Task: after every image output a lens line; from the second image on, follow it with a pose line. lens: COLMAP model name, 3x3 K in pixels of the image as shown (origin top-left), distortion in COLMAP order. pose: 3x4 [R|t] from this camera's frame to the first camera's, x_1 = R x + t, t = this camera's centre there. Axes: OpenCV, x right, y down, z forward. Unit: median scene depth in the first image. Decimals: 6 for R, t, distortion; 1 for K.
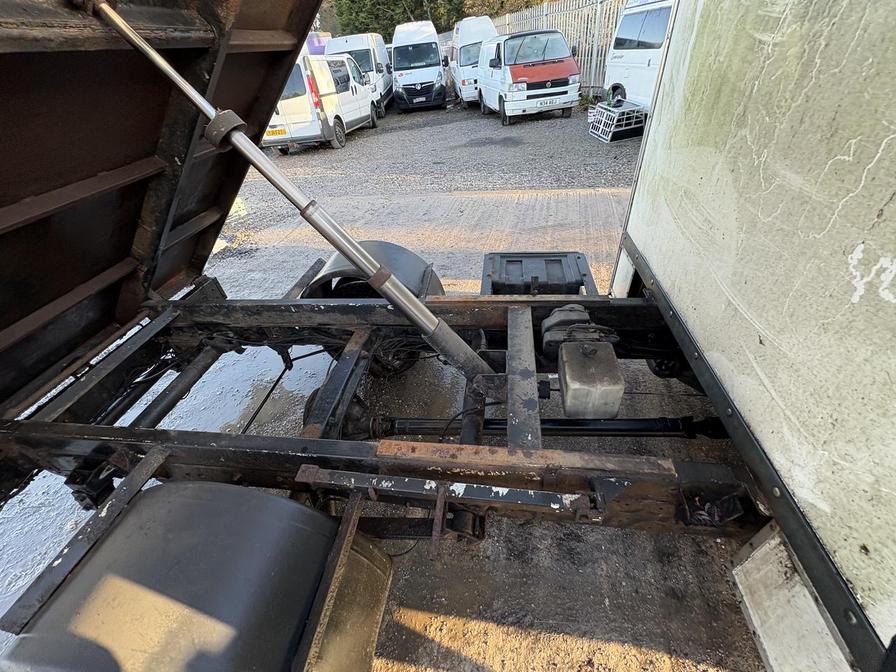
lens RADIAL K [[354.5, 0, 447.3], [0, 354.5, 336.0], [0, 0, 1]] dist [0.000174, -0.000377]
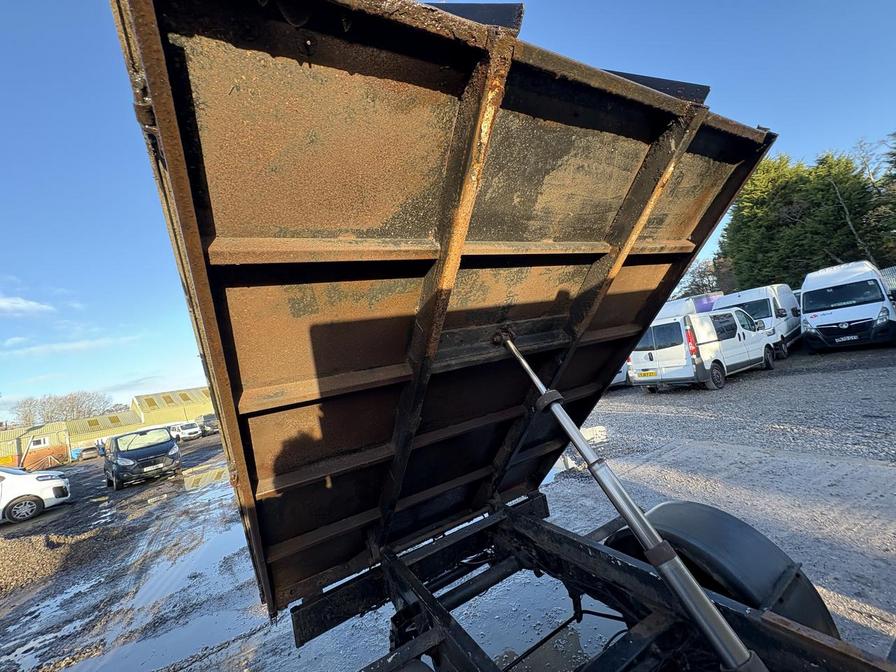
lens RADIAL K [[354.5, 0, 447.7], [0, 354.5, 336.9], [0, 0, 1]] dist [0.000174, -0.000377]
pose [[0.597632, -0.072670, -0.798470, 0.121596], [-0.399932, 0.836124, -0.375435, -0.037190], [0.694903, 0.543706, 0.470631, -0.045384]]
